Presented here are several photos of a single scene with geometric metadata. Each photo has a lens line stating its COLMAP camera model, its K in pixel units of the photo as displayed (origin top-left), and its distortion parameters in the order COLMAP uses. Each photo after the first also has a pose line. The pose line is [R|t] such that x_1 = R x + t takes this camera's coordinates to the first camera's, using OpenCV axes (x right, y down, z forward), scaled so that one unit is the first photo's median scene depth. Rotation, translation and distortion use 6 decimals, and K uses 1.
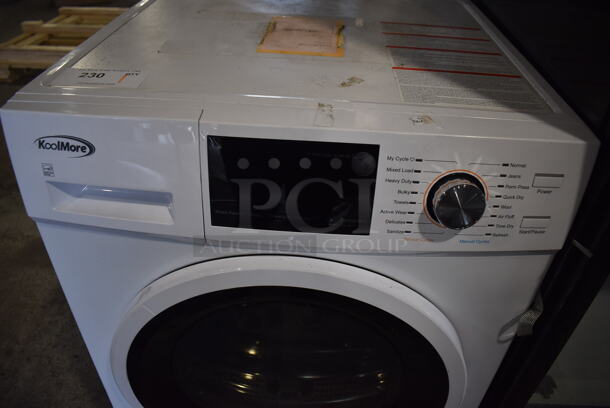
lens RADIAL K [[471.3, 0, 305.0], [0, 471.3, 204.0], [0, 0, 1]] dist [-0.094255, 0.007333]
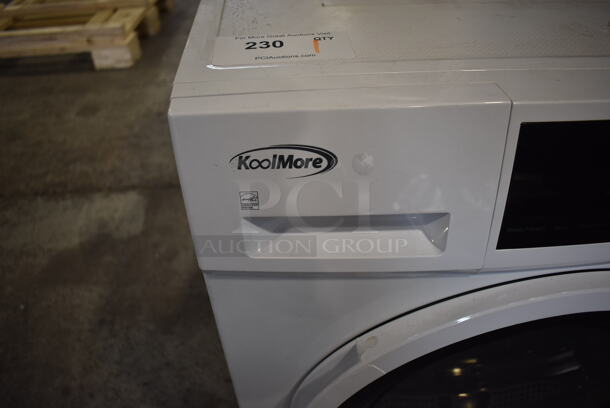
lens RADIAL K [[471.3, 0, 305.0], [0, 471.3, 204.0], [0, 0, 1]] dist [-0.094255, 0.007333]
pose [[0.991179, -0.122987, 0.049383, -0.487841], [0.118404, 0.989153, 0.086931, -0.110466], [-0.059538, -0.080317, 0.994990, 0.326100]]
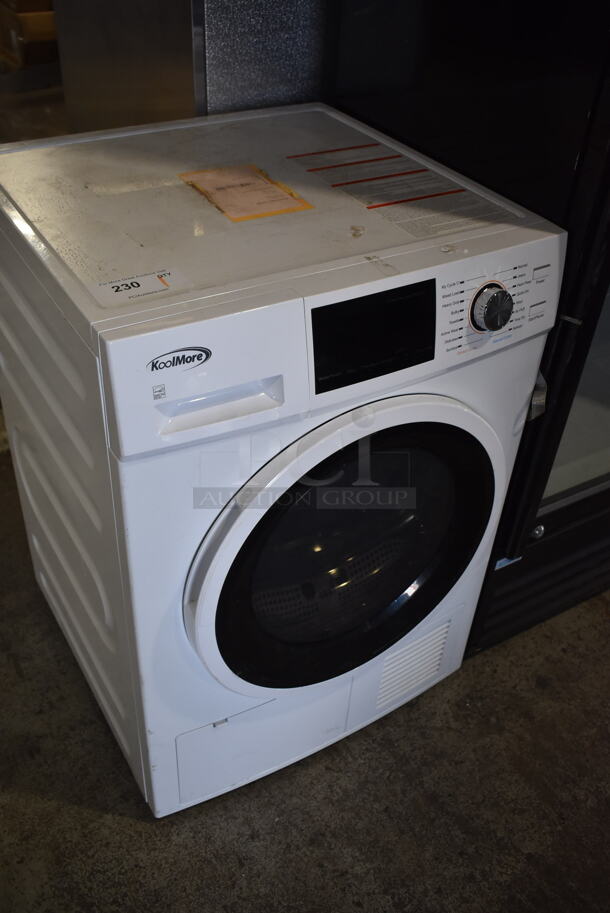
lens RADIAL K [[865.7, 0, 305.0], [0, 865.7, 456.5], [0, 0, 1]] dist [-0.077537, -0.002782]
pose [[0.823243, -0.343617, 0.451883, -1.091361], [0.321654, 0.938240, 0.127455, -0.075375], [-0.467770, 0.040423, 0.882925, -0.652872]]
